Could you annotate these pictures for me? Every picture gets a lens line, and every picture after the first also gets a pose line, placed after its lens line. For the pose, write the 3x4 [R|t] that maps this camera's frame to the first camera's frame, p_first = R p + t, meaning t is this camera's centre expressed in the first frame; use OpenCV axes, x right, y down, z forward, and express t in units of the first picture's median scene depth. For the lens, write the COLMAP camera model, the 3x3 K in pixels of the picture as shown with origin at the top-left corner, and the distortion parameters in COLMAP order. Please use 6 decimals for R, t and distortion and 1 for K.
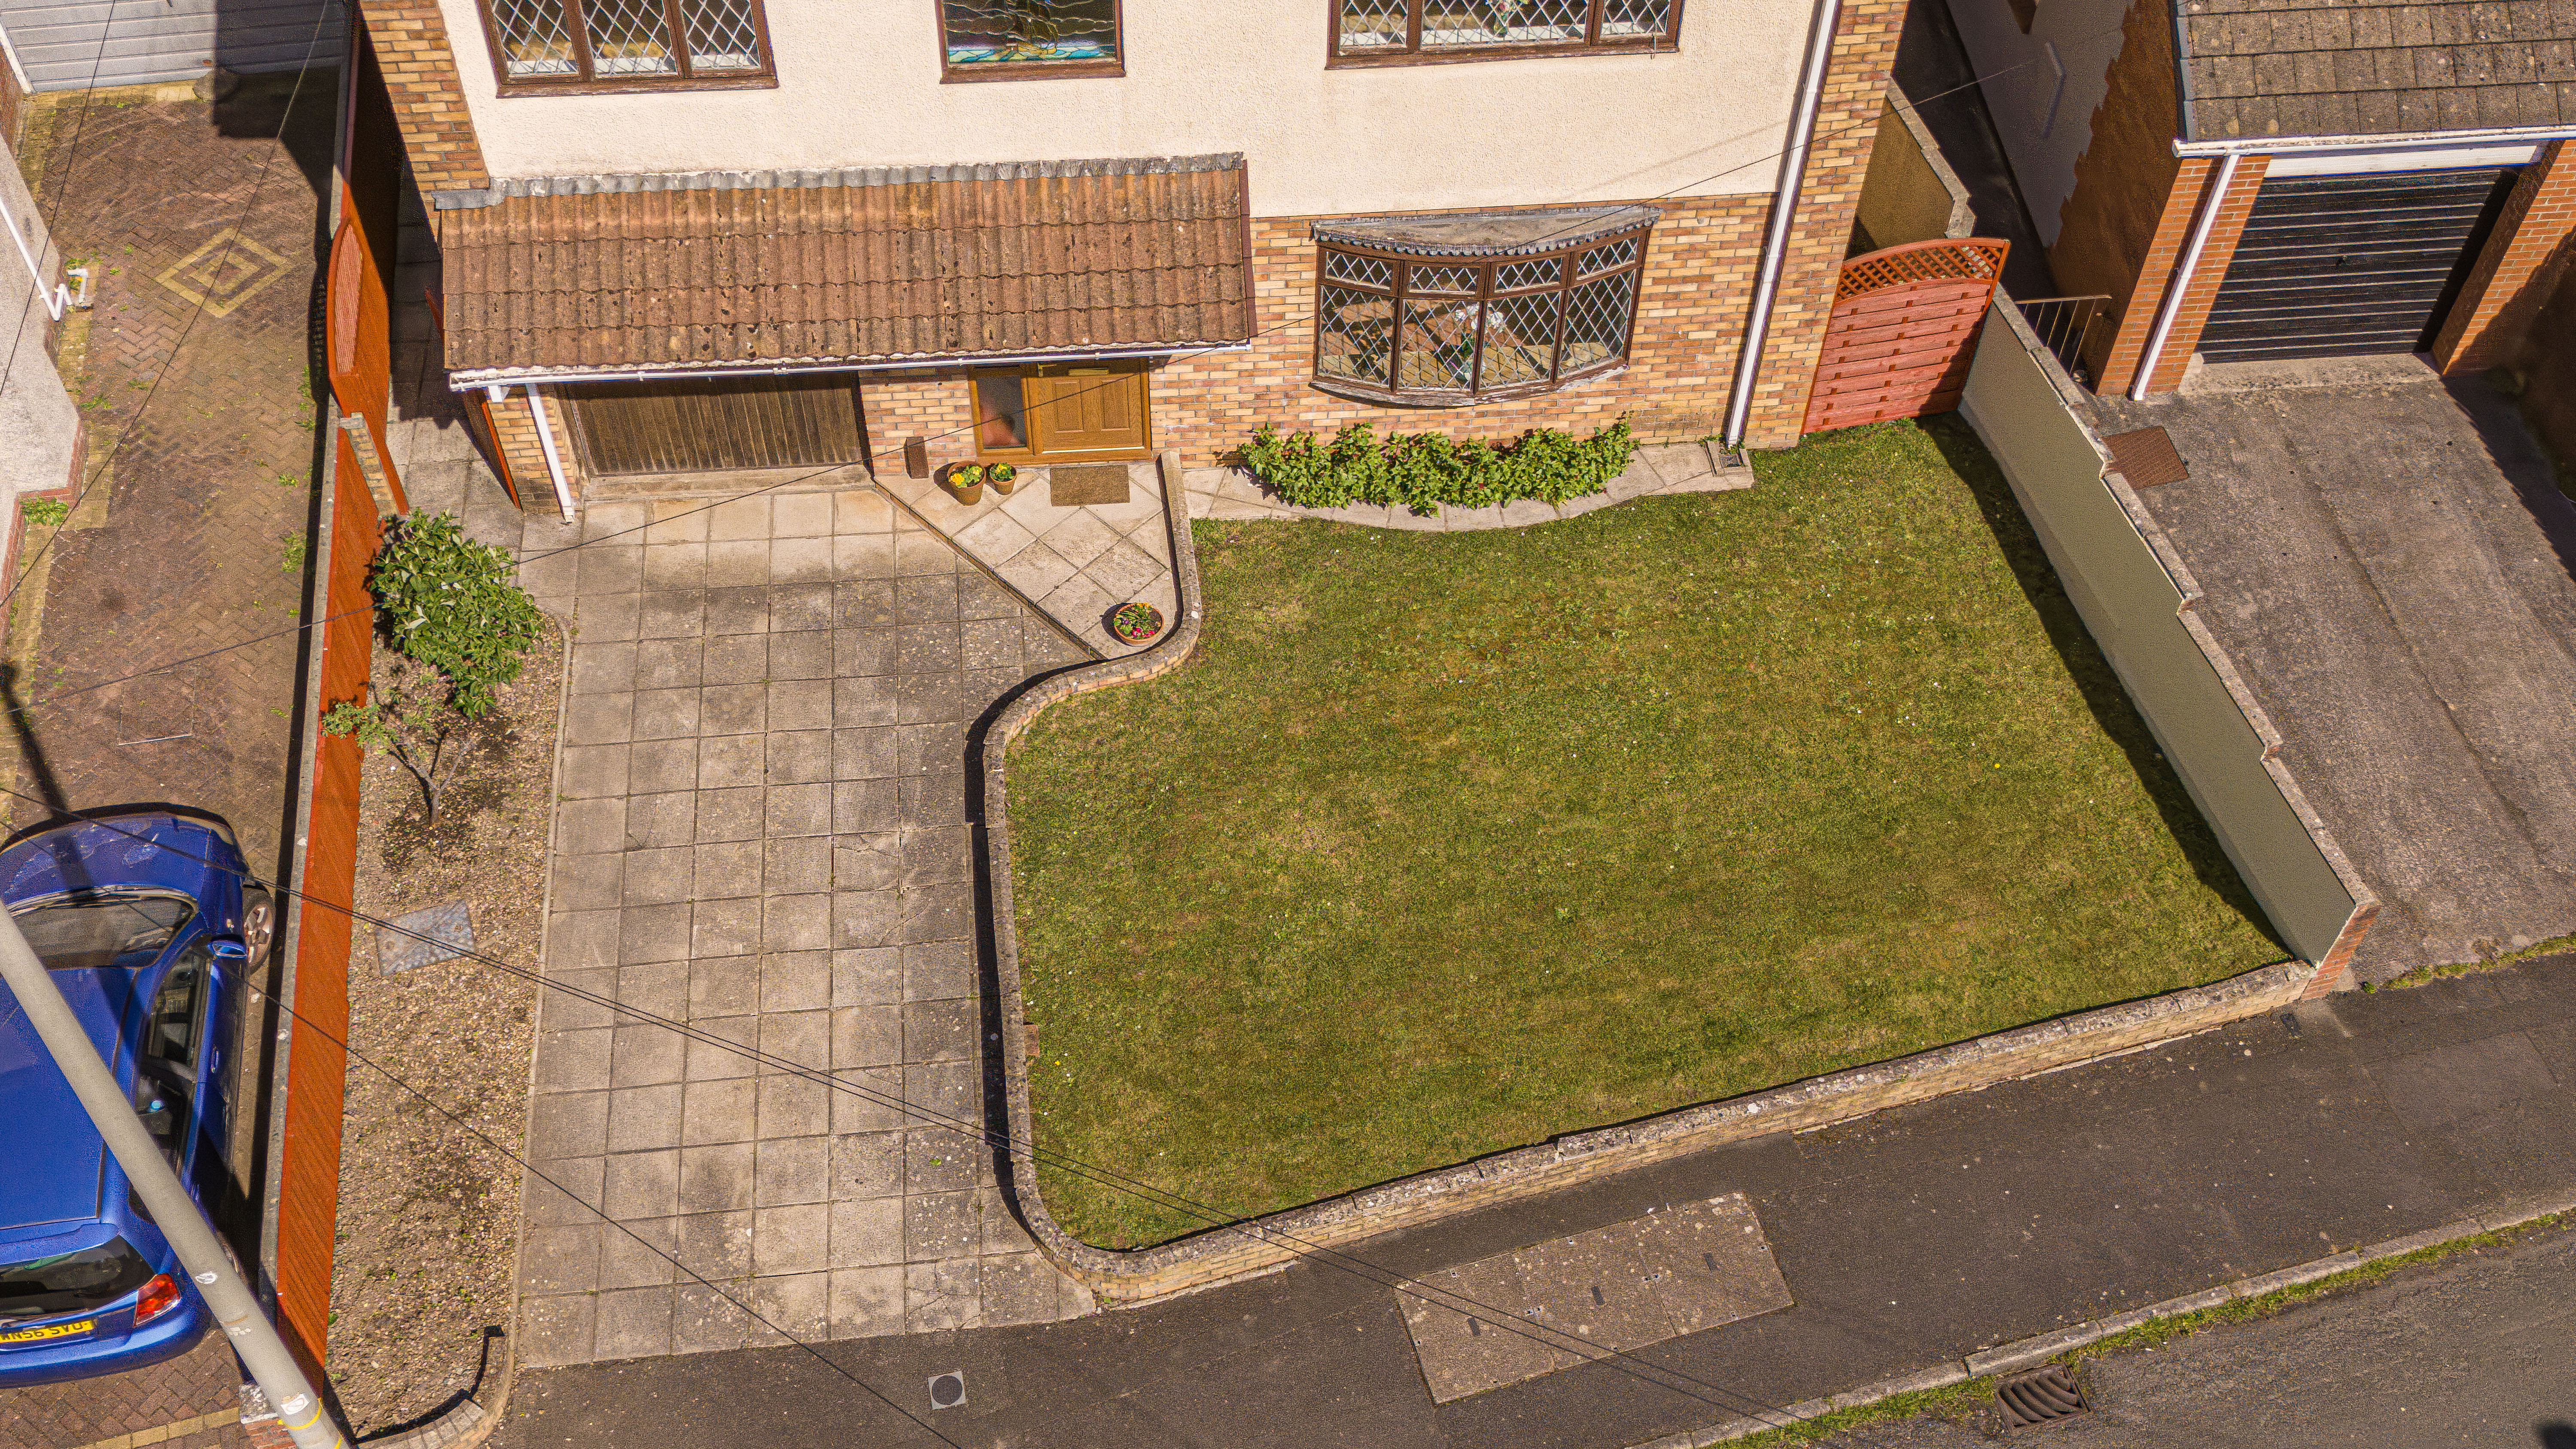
lens RADIAL K [[2428.2, 0, 1289.1], [0, 2428.2, 738.1], [0, 0, 1]] dist [0.043969, 0.000000]
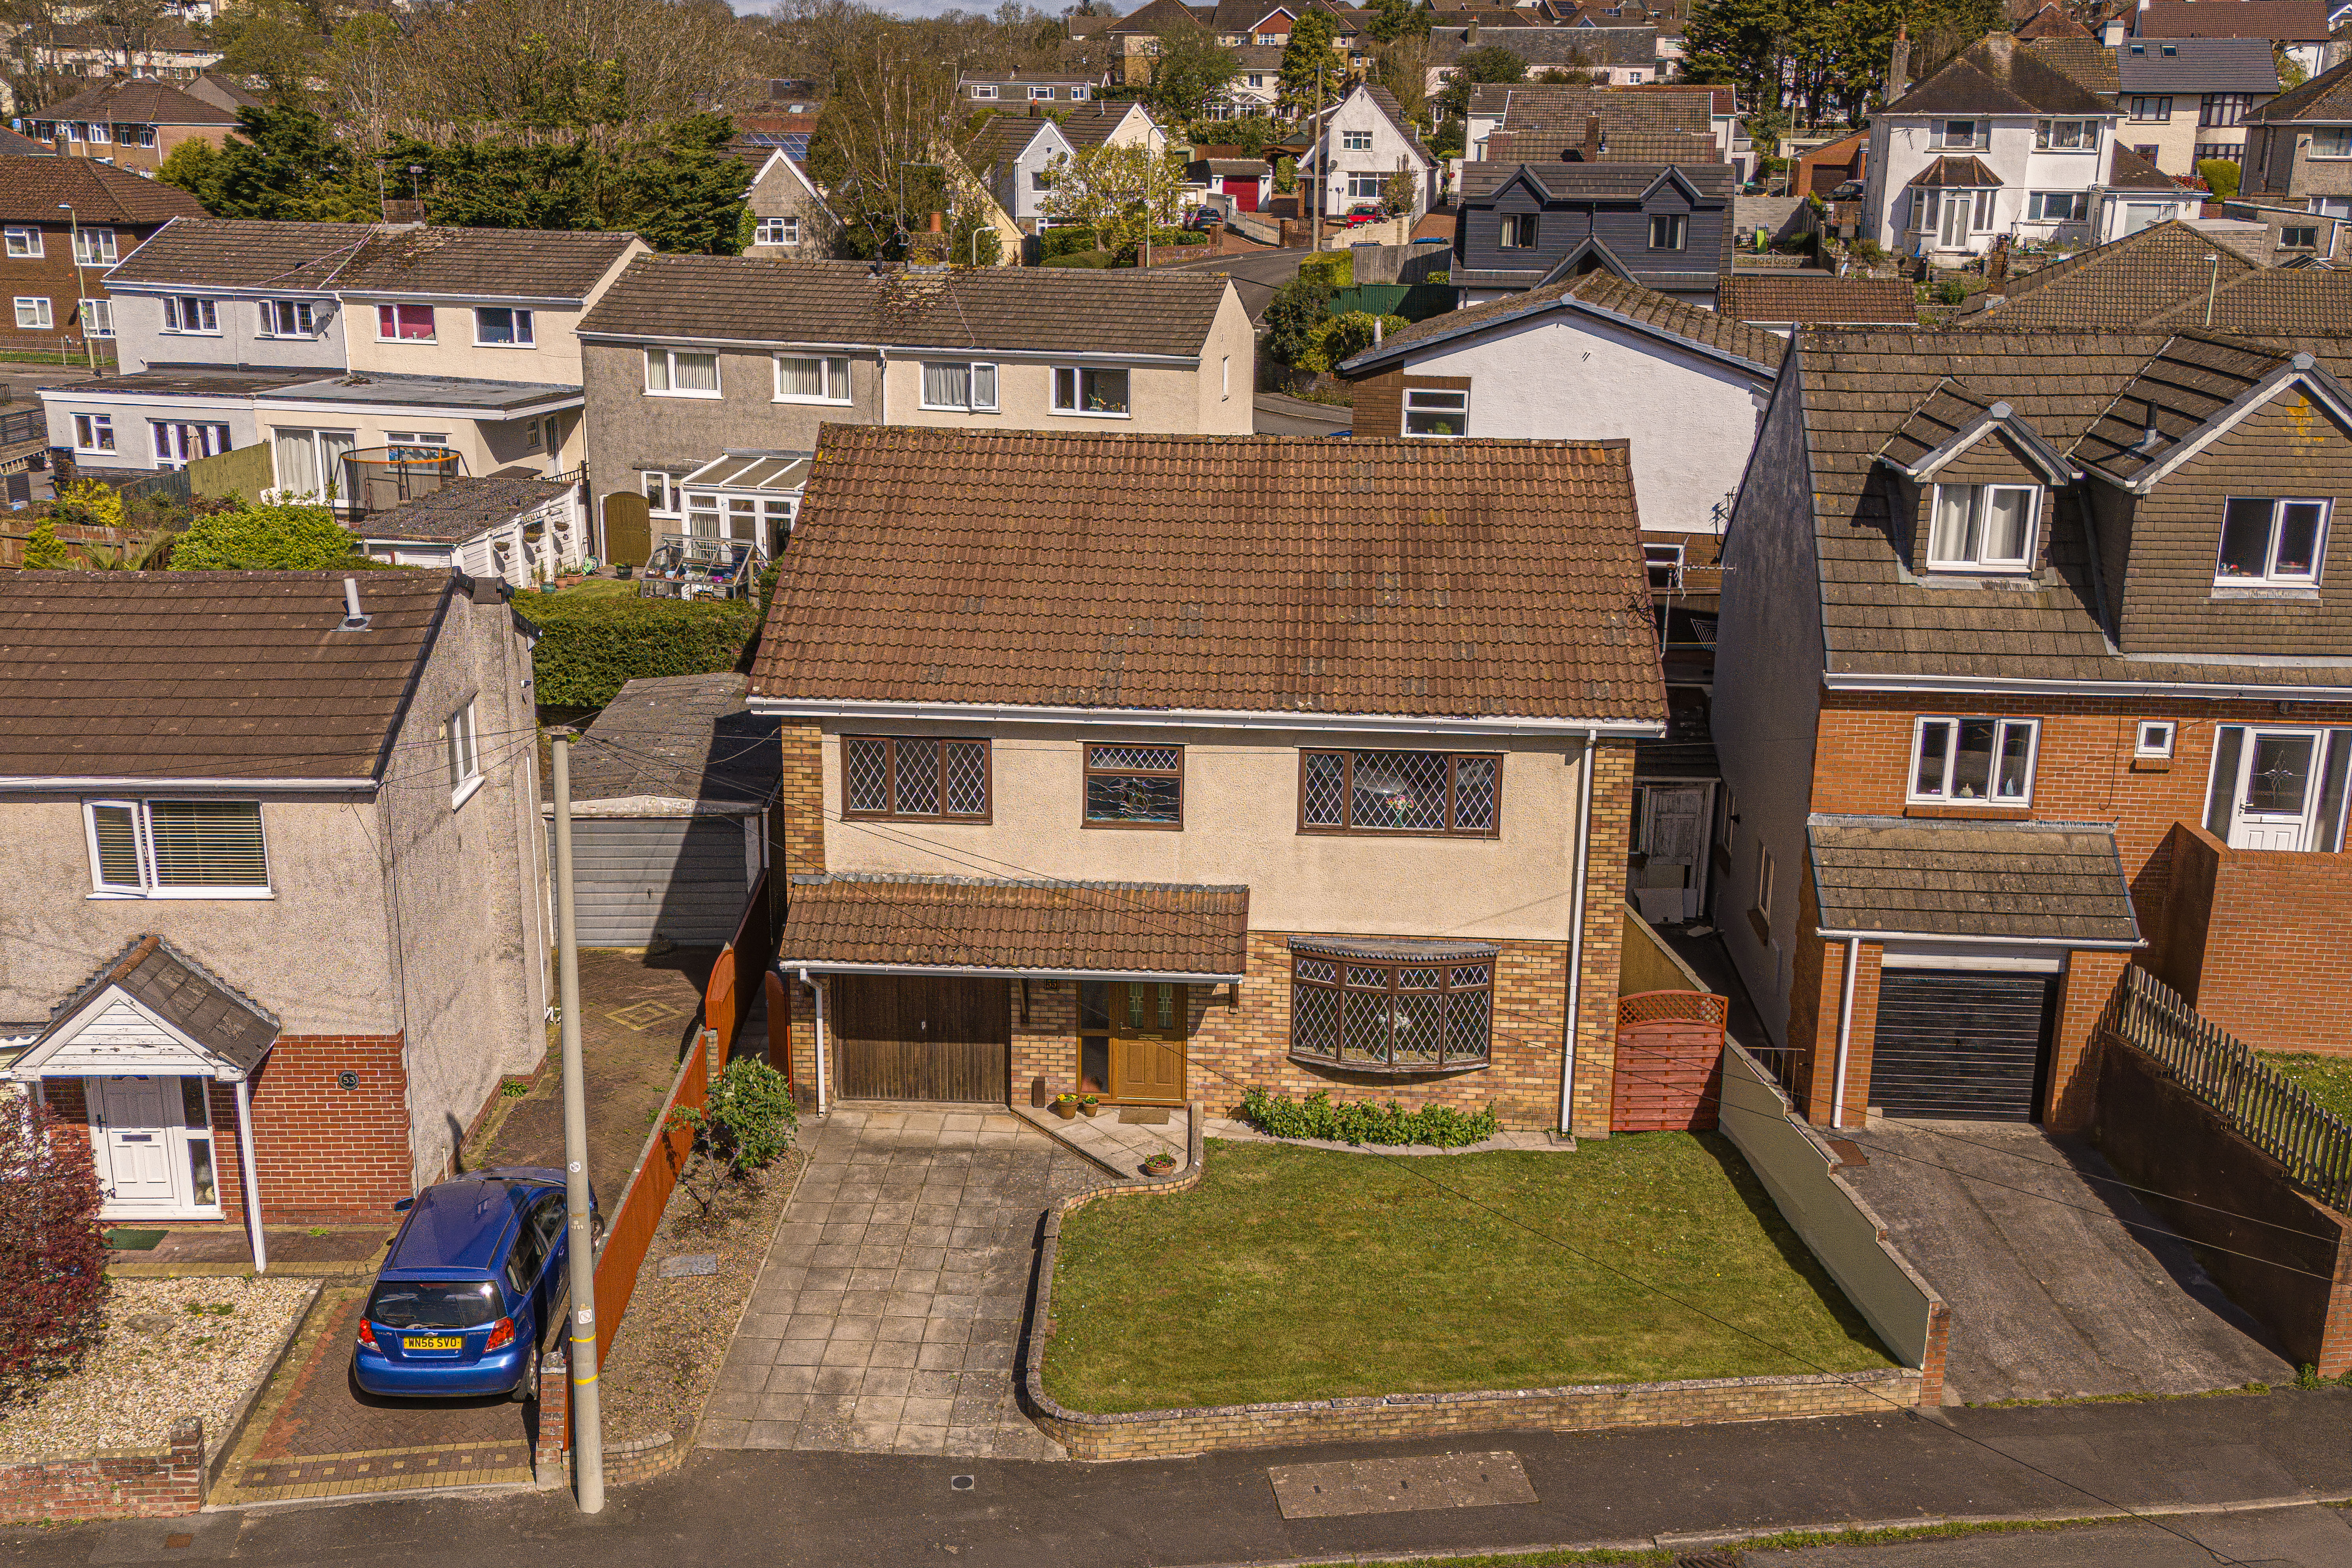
lens RADIAL K [[2234.0, 0, 1210.1], [0, 2234.0, 808.9], [0, 0, 1]] dist [0.038743, 0.000000]
pose [[0.991111, 0.036054, -0.128058, 0.148465], [-0.103808, 0.811596, -0.574923, 0.603612], [0.083203, 0.583106, 0.808124, -0.301430]]
